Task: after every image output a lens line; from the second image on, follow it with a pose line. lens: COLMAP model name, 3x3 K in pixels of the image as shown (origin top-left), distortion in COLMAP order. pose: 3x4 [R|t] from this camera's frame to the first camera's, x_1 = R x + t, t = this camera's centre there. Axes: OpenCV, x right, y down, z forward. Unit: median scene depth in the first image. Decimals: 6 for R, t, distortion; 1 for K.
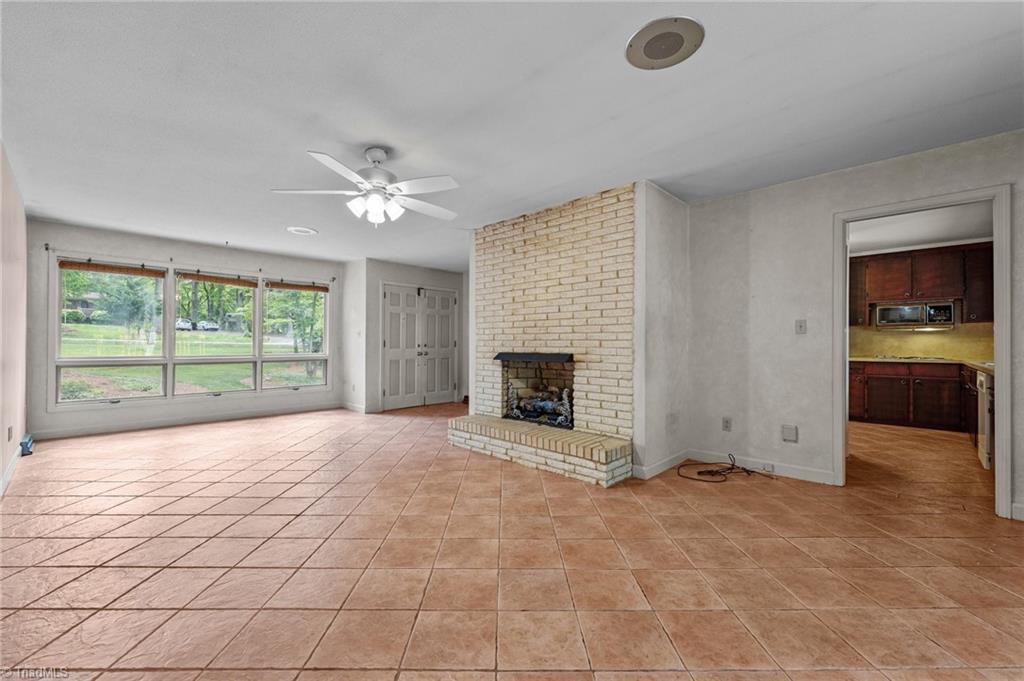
lens RADIAL K [[419.4, 0, 510.5], [0, 419.4, 341.0], [0, 0, 1]] dist [0.002492, -0.000844]
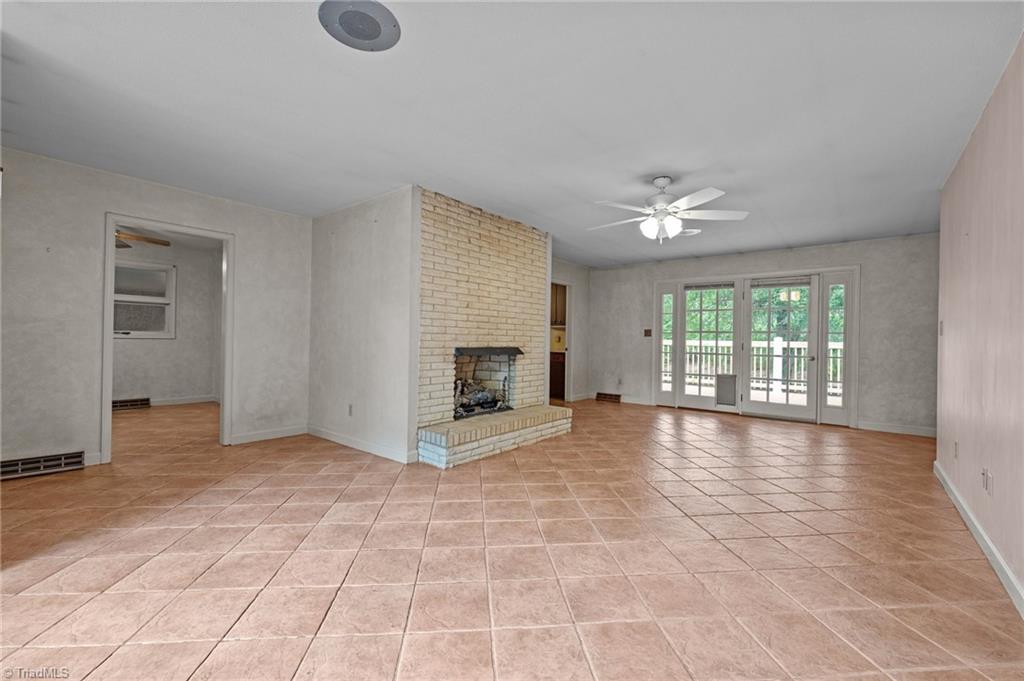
lens RADIAL K [[419.4, 0, 518.7], [0, 419.4, 338.9], [0, 0, 1]] dist [0.002492, -0.000844]
pose [[-0.087740, -0.002824, 0.996139, -0.946930], [-0.025054, 0.999686, 0.000627, 0.004689], [-0.995828, -0.024903, -0.087784, 0.969581]]
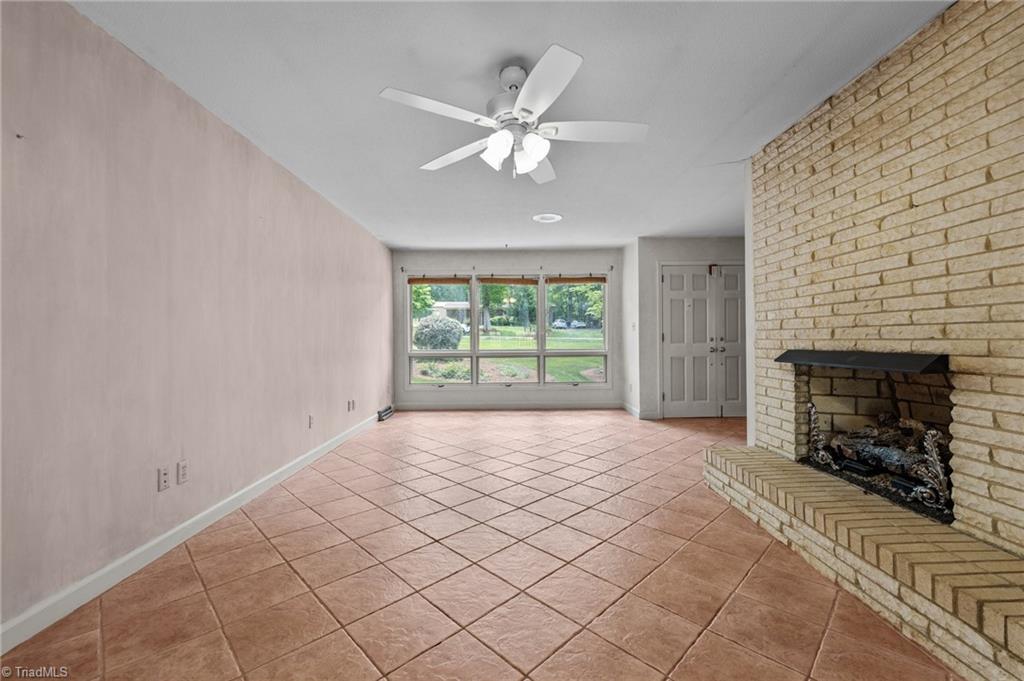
lens RADIAL K [[419.4, 0, 512.3], [0, 419.4, 337.8], [0, 0, 1]] dist [0.002492, -0.000844]
pose [[0.697245, -0.011427, -0.716742, 0.128948], [0.015308, 0.999882, -0.001050, 0.005286], [0.716670, -0.010239, 0.697337, 0.315747]]
